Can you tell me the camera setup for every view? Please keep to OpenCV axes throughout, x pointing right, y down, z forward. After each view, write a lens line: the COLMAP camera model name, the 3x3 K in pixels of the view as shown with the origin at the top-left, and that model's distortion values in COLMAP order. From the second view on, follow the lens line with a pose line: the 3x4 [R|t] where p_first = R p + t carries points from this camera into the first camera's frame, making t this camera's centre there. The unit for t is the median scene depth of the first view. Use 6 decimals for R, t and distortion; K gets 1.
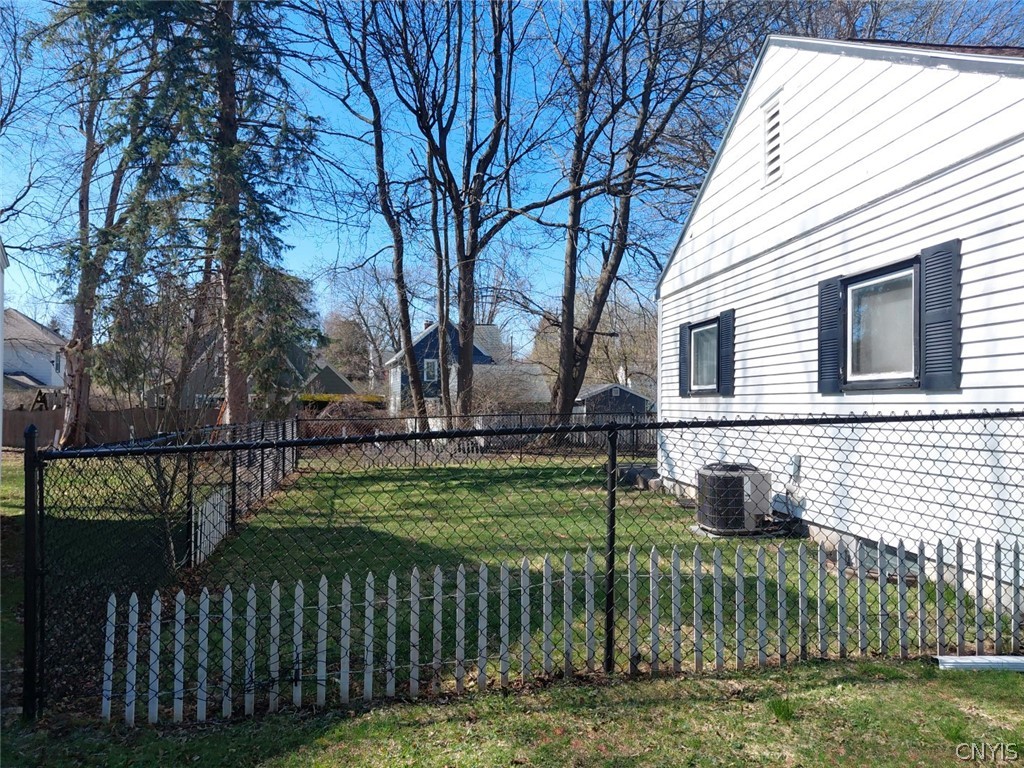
lens RADIAL K [[739.6, 0, 510.3], [0, 739.6, 390.3], [0, 0, 1]] dist [0.090463, -0.168097]
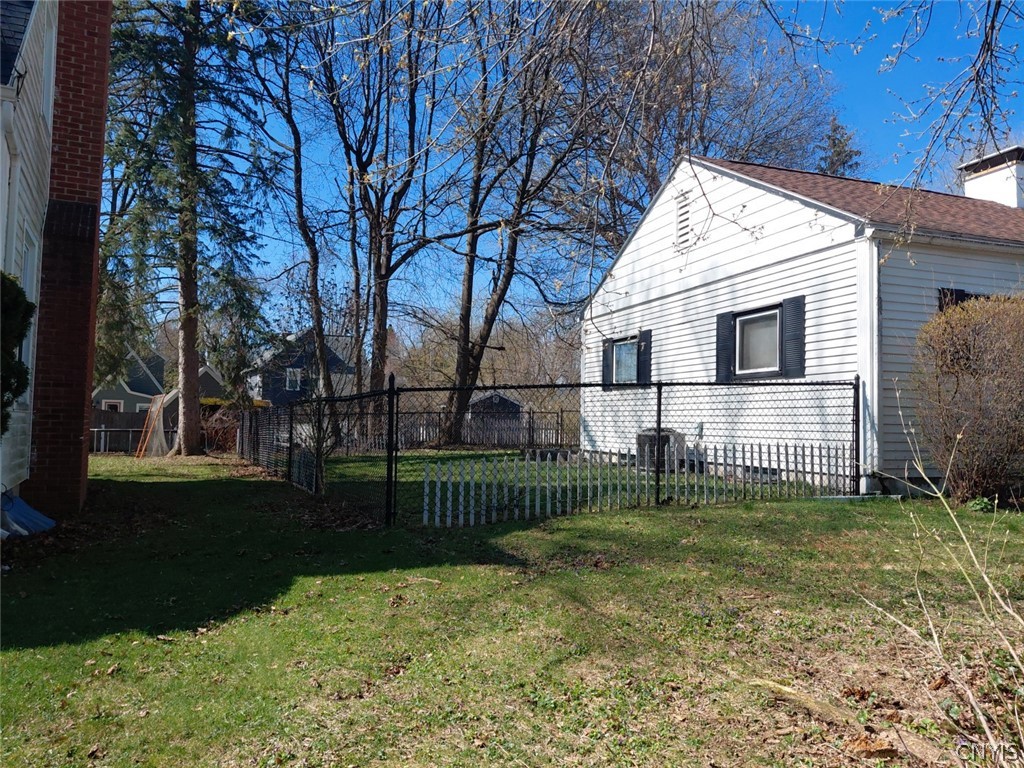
lens RADIAL K [[739.6, 0, 510.3], [0, 739.6, 390.3], [0, 0, 1]] dist [0.090463, -0.168097]
pose [[0.972402, 0.018126, 0.232605, -0.306812], [-0.012747, 0.999616, -0.024608, 0.050881], [-0.232962, 0.020964, 0.972260, -0.361413]]
